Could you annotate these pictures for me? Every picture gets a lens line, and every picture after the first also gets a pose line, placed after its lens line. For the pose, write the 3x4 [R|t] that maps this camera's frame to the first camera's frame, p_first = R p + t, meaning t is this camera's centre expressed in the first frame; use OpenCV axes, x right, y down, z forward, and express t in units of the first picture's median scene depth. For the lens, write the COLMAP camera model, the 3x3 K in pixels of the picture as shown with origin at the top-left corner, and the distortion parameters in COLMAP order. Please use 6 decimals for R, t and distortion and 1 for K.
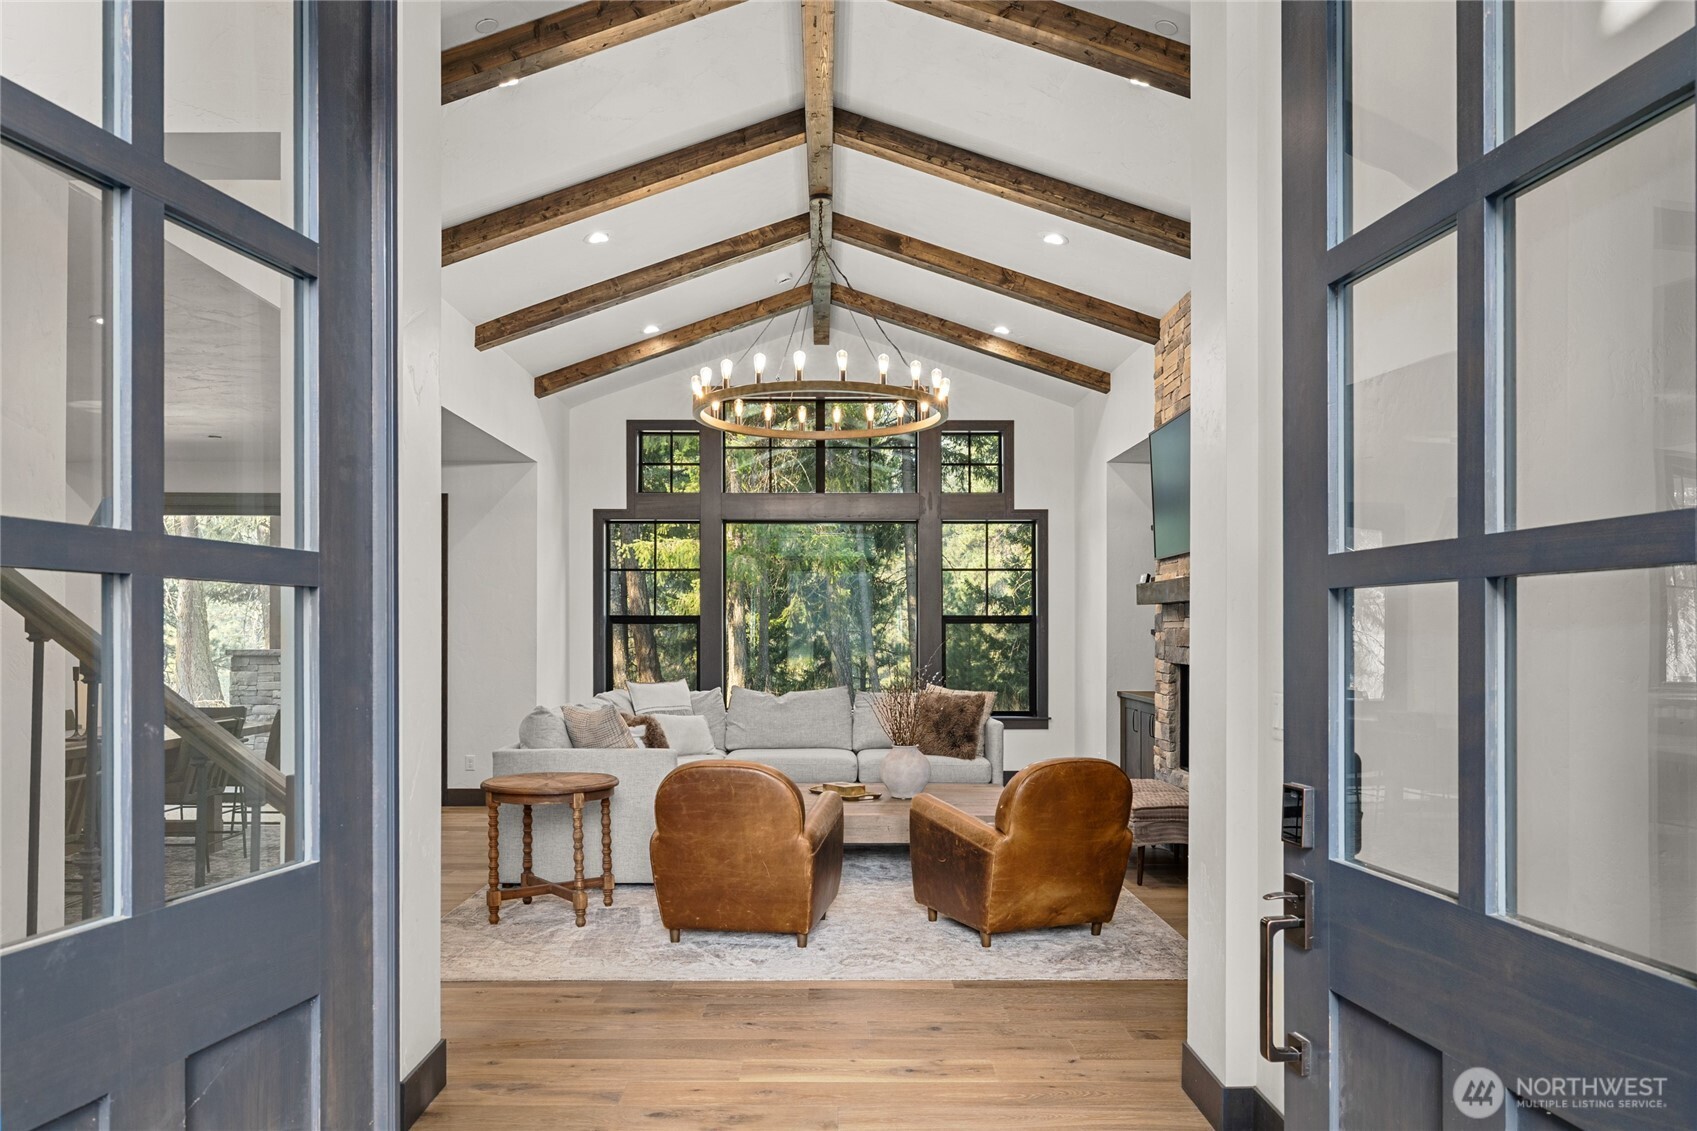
lens RADIAL K [[1176.4, 0, 839.7], [0, 1176.4, 631.2], [0, 0, 1]] dist [-0.008827, 0.000818]
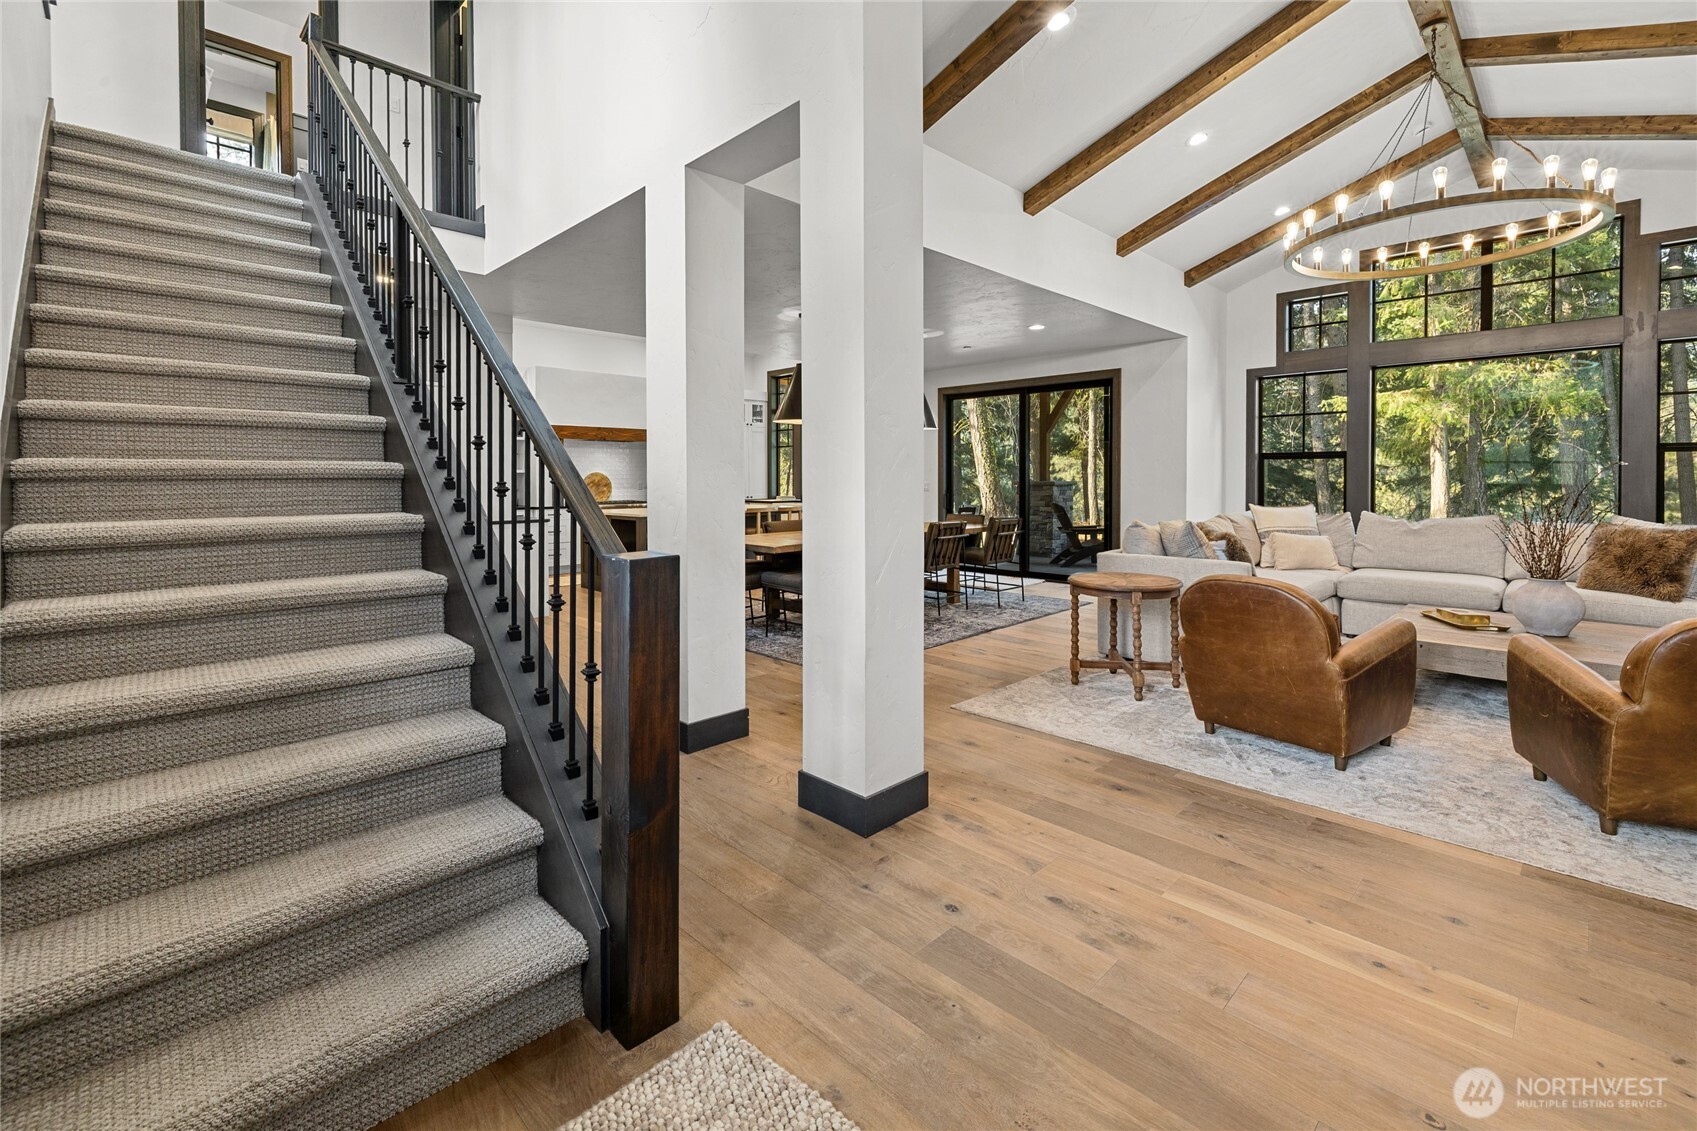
lens RADIAL K [[735.4, 0, 835.3], [0, 735.4, 490.3], [0, 0, 1]] dist [-0.001723, 0.000453]
pose [[0.688646, 0.009372, -0.725038, 0.118065], [0.007305, 0.999776, 0.019861, 0.014631], [0.725061, -0.018973, 0.688423, 0.251557]]
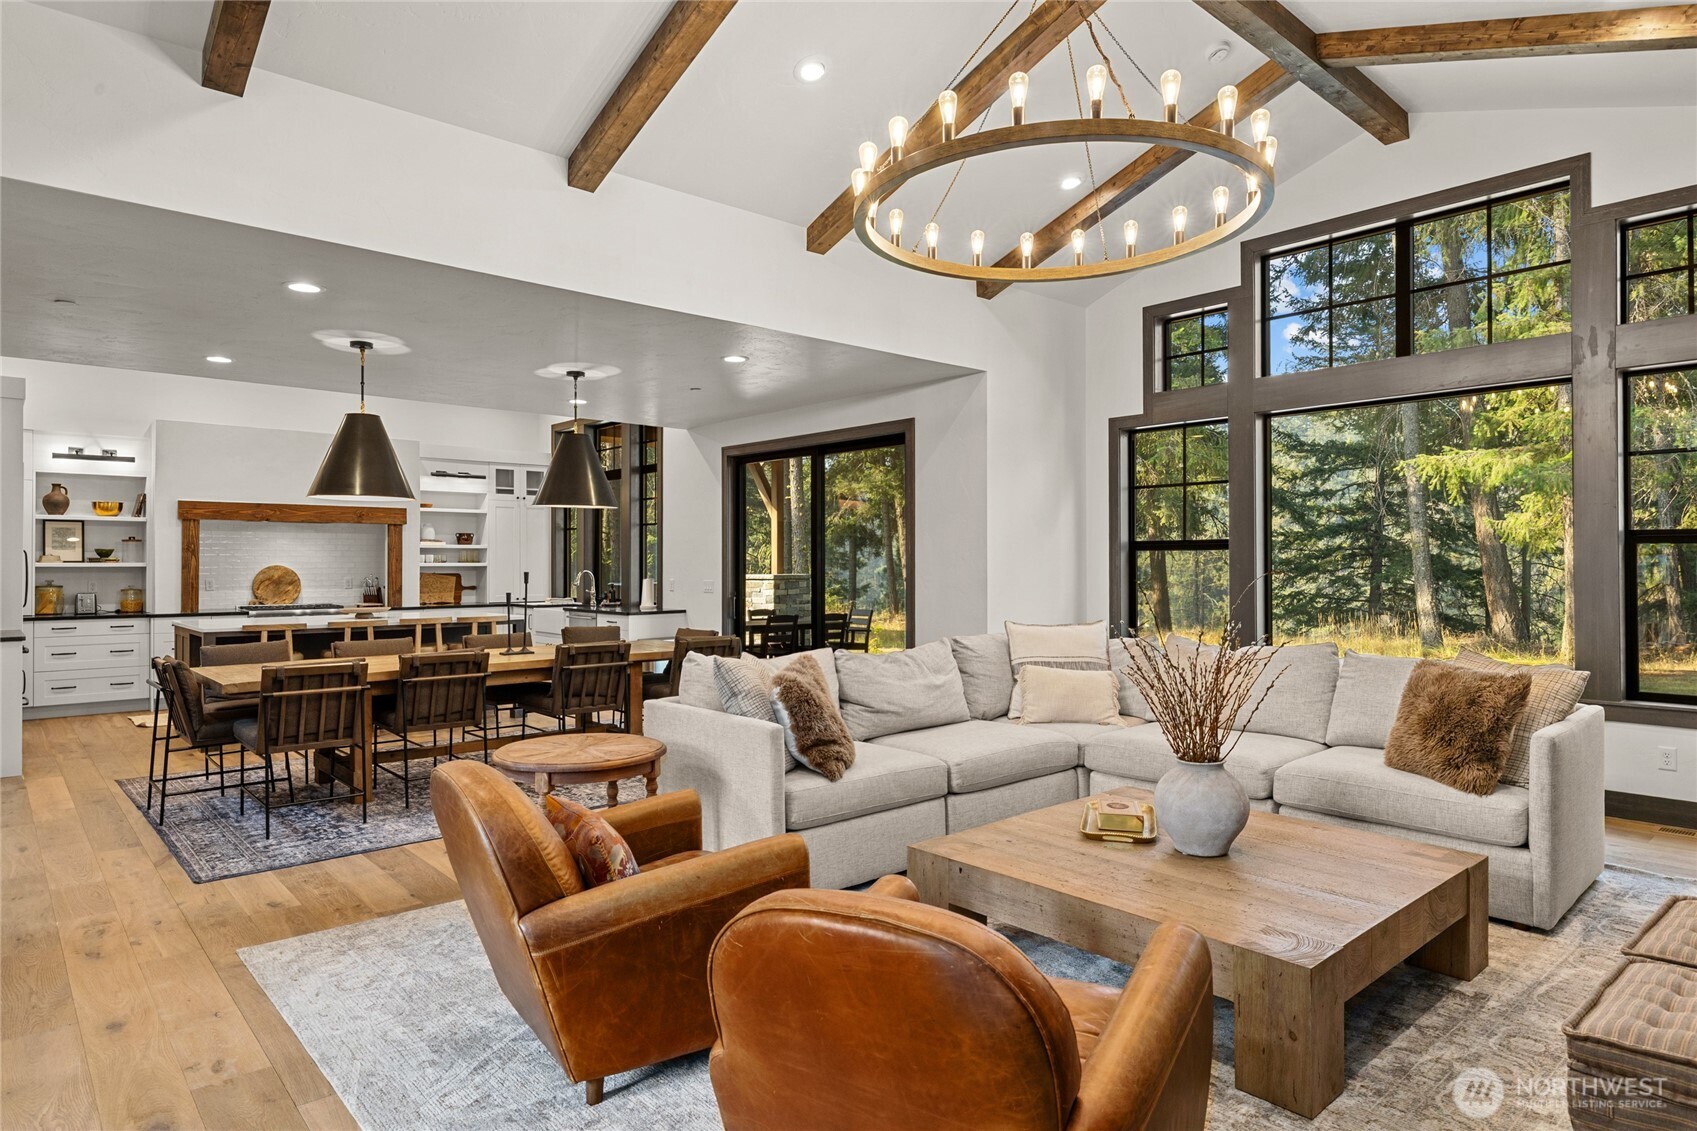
lens RADIAL K [[975.4, 0, 843.6], [0, 975.4, 560.5], [0, 0, 1]] dist [0.000873, -0.001638]
pose [[0.651348, -0.004226, -0.758767, 0.401840], [0.005591, 0.999984, -0.000769, -0.000210], [0.758758, -0.003742, 0.651362, 0.745291]]
